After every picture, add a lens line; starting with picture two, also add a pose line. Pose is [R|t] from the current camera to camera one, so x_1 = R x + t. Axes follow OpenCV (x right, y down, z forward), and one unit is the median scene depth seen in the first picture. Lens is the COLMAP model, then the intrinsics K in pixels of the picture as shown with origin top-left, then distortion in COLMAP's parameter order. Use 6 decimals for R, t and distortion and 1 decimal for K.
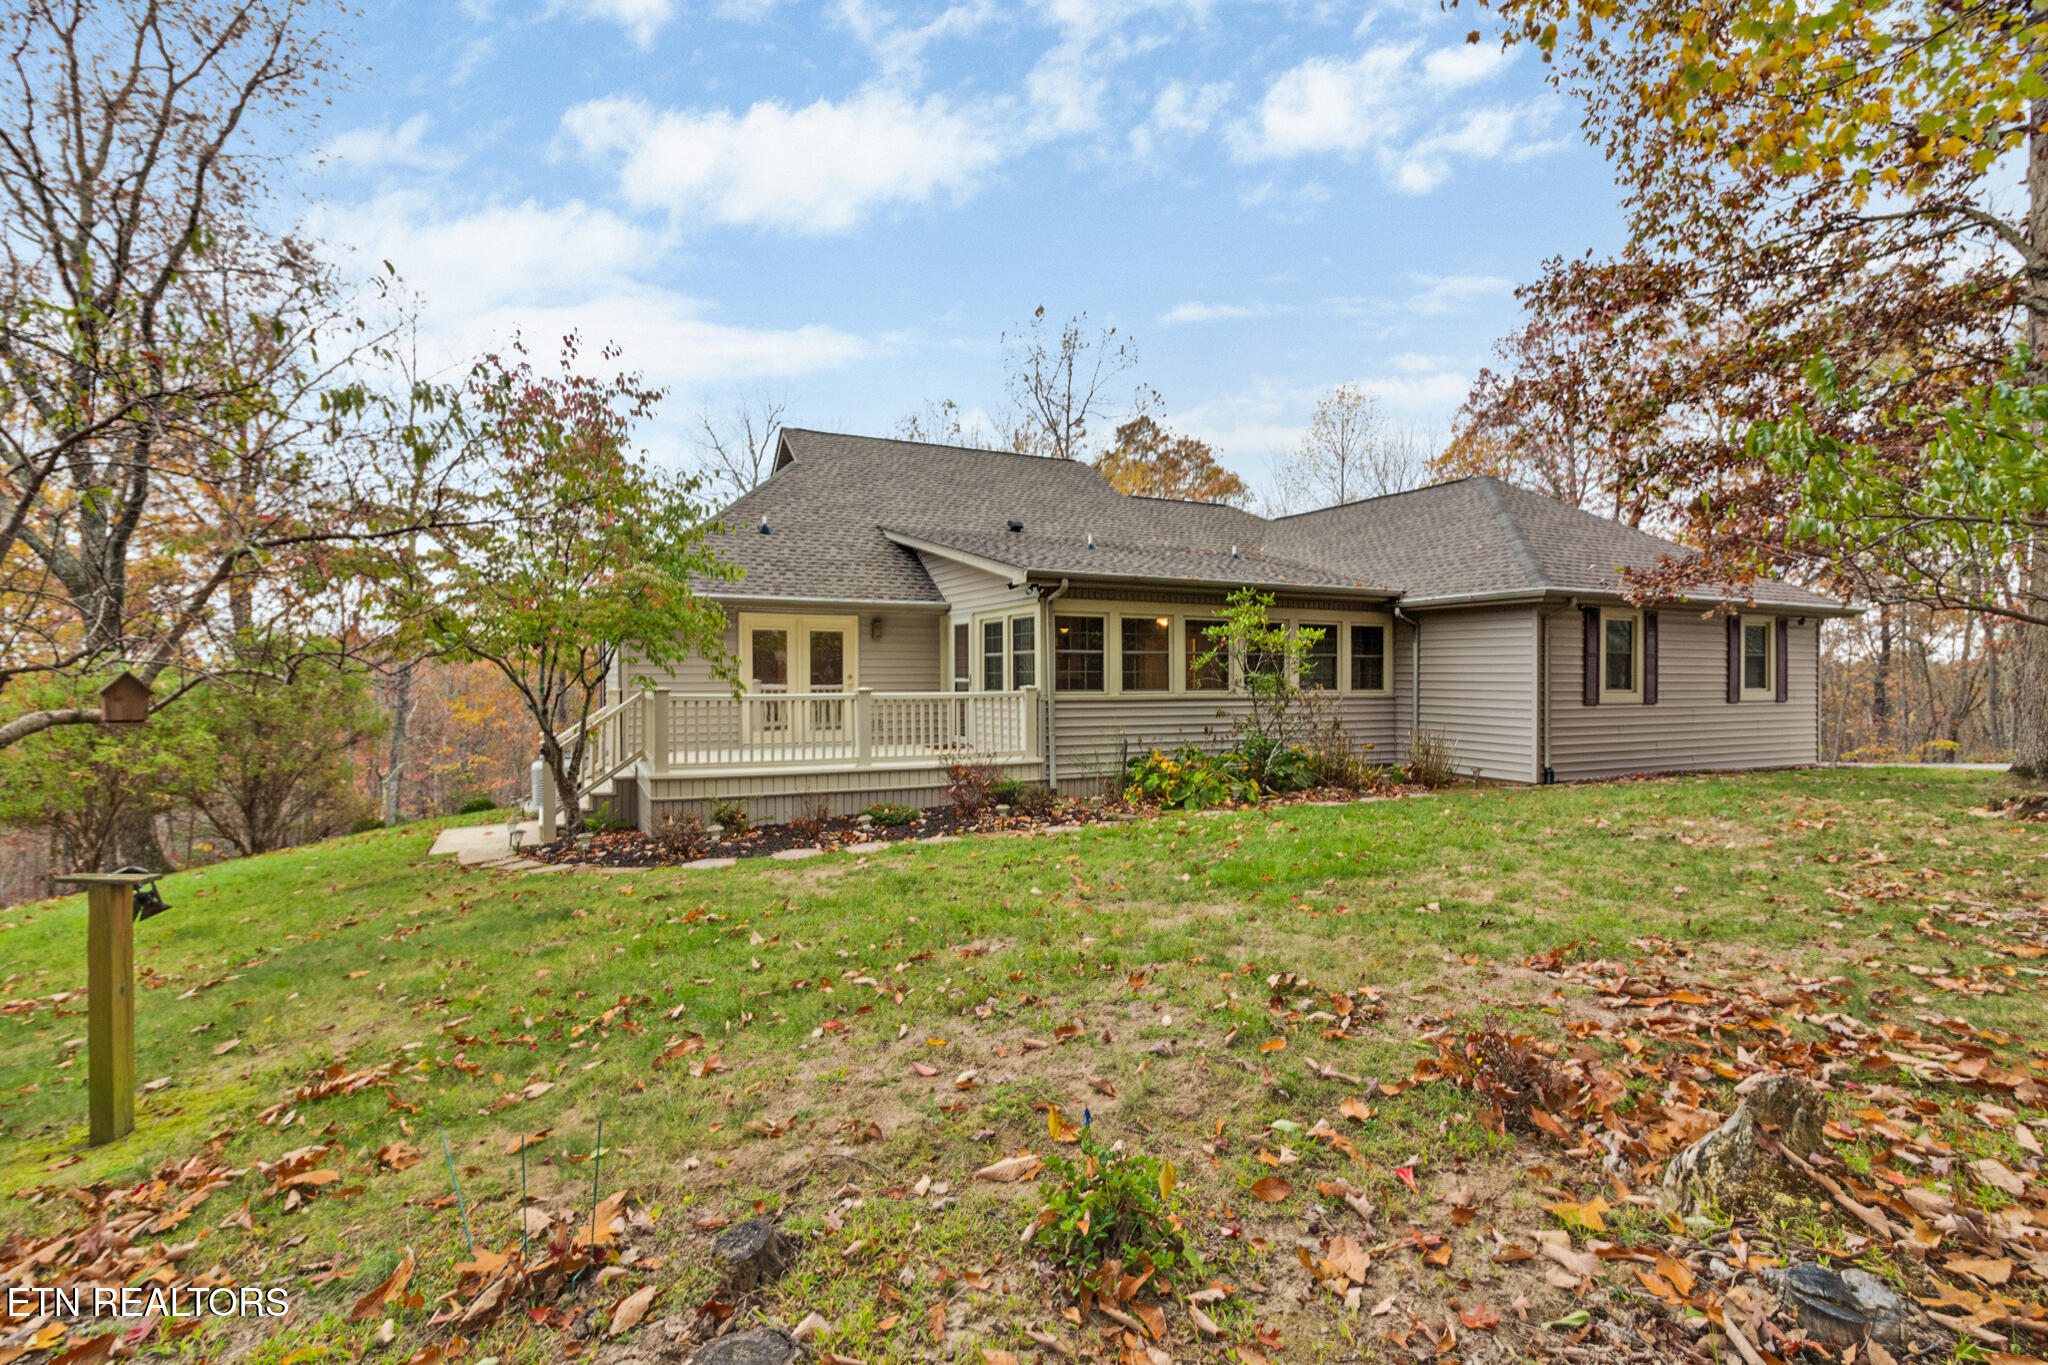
lens RADIAL K [[943.4, 0, 1023.9], [0, 943.4, 684.6], [0, 0, 1]] dist [0.020995, 0.000443]
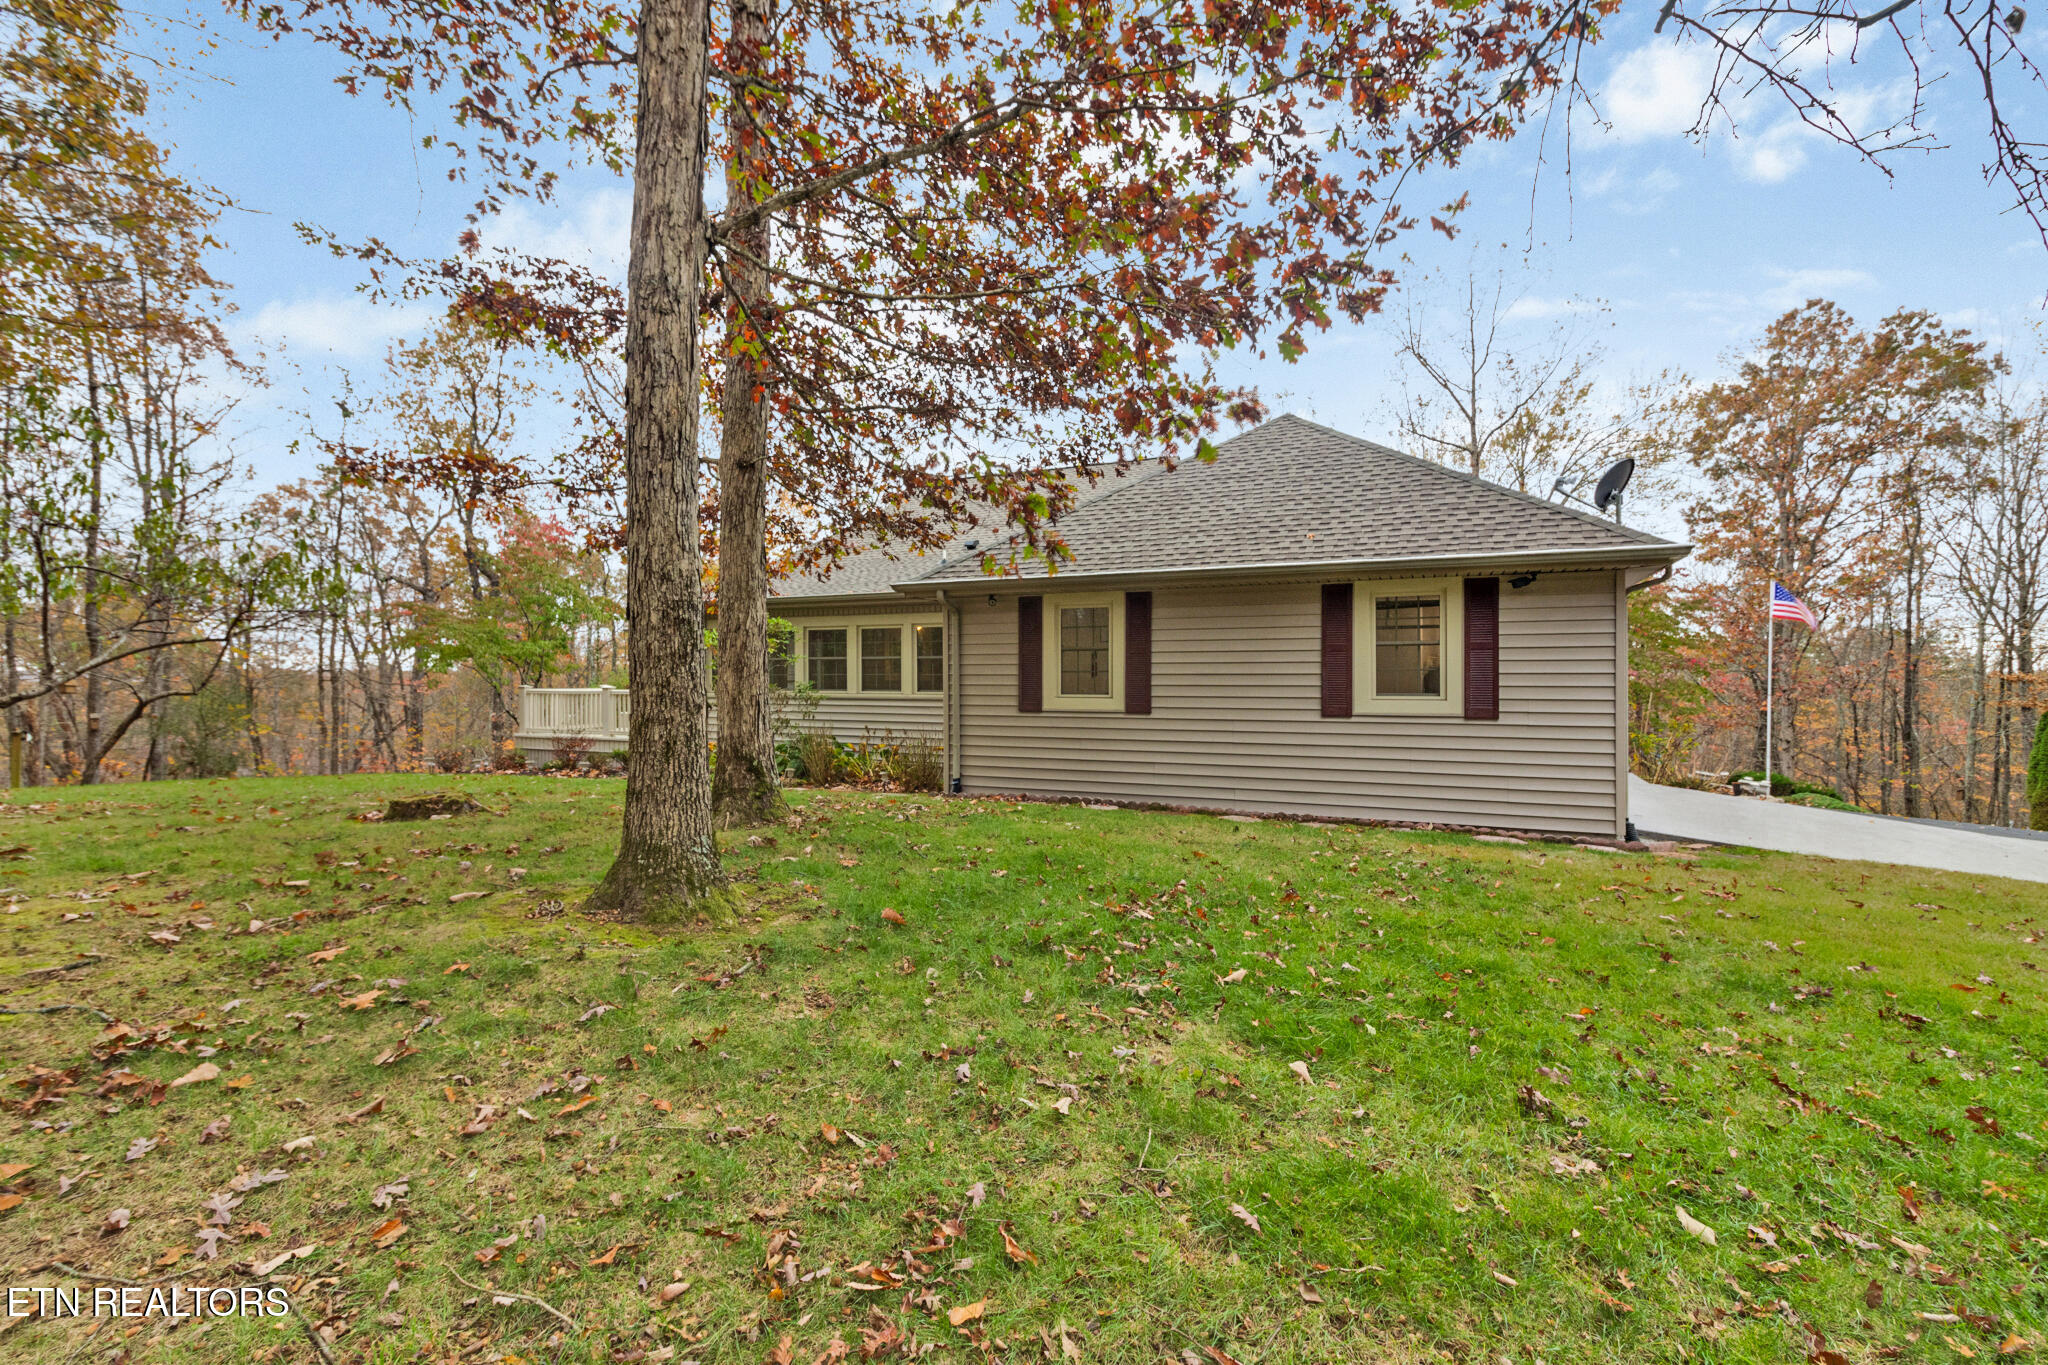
lens RADIAL K [[943.4, 0, 1023.4], [0, 943.4, 682.9], [0, 0, 1]] dist [0.020995, 0.000443]
pose [[0.604646, -0.000107, -0.796494, 1.158104], [-0.001878, 0.999997, -0.001561, -0.002204], [0.796492, 0.002440, 0.604644, 0.449668]]
